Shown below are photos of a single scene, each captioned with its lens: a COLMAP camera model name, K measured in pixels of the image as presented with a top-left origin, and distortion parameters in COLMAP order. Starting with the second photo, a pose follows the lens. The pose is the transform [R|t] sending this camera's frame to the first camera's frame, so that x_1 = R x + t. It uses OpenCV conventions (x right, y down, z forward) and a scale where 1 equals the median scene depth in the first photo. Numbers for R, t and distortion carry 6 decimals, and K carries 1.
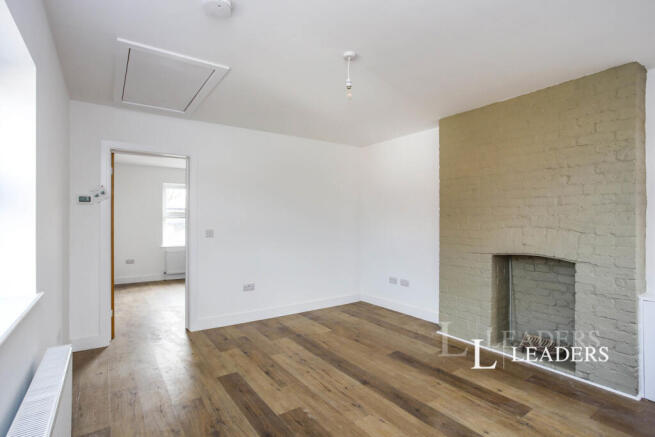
lens RADIAL K [[319.5, 0, 332.6], [0, 319.5, 219.5], [0, 0, 1]] dist [-0.019362, 0.000965]
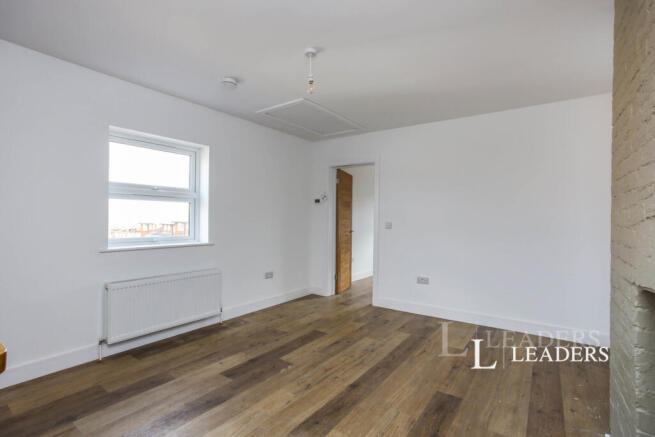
lens RADIAL K [[319.5, 0, 333.5], [0, 319.5, 218.0], [0, 0, 1]] dist [-0.019362, 0.000965]
pose [[0.338490, -0.001352, -0.940969, 0.810893], [-0.003158, 0.999992, -0.002573, 0.027751], [0.940965, 0.003843, 0.338483, 0.543019]]
